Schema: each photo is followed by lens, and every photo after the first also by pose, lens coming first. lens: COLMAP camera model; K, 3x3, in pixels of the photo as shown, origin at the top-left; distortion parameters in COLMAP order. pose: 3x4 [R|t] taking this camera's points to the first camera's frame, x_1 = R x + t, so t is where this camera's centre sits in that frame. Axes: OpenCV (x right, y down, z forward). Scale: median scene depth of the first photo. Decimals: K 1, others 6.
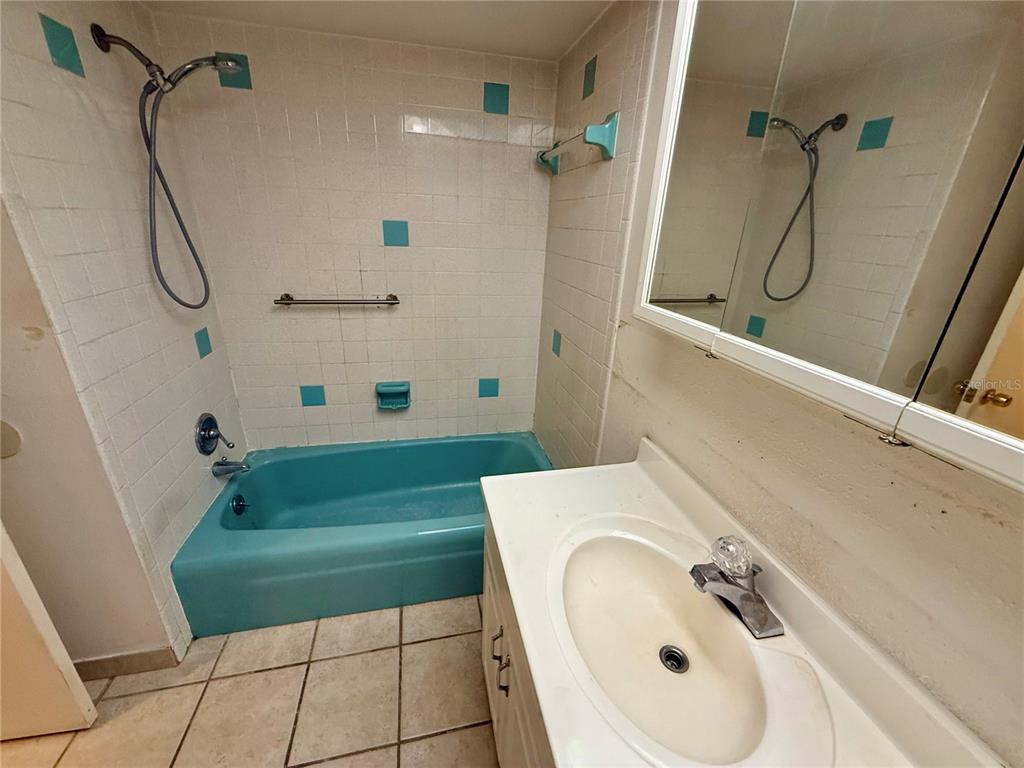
lens RADIAL K [[408.4, 0, 508.7], [0, 408.4, 382.5], [0, 0, 1]] dist [-0.000182, -0.000440]
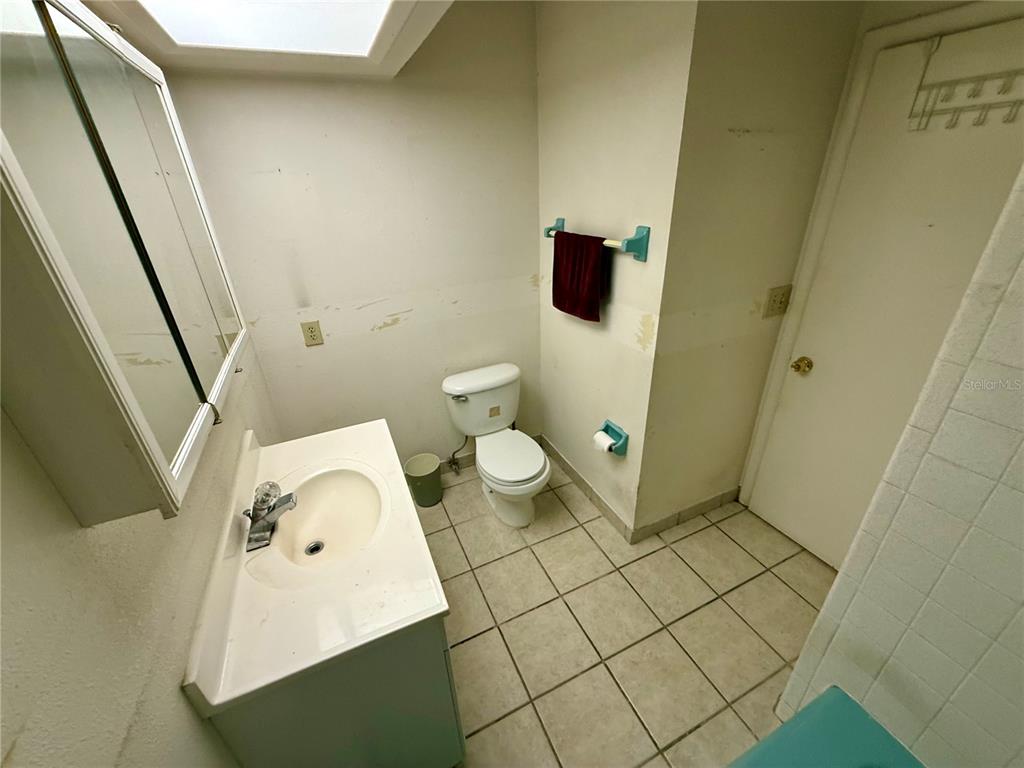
lens RADIAL K [[408.4, 0, 508.7], [0, 408.4, 382.5], [0, 0, 1]] dist [-0.000182, -0.000440]
pose [[-0.979154, 0.090324, -0.181932, -0.069277], [-0.071090, 0.686646, 0.723508, -0.631076], [0.190273, 0.721359, -0.665911, 1.114901]]
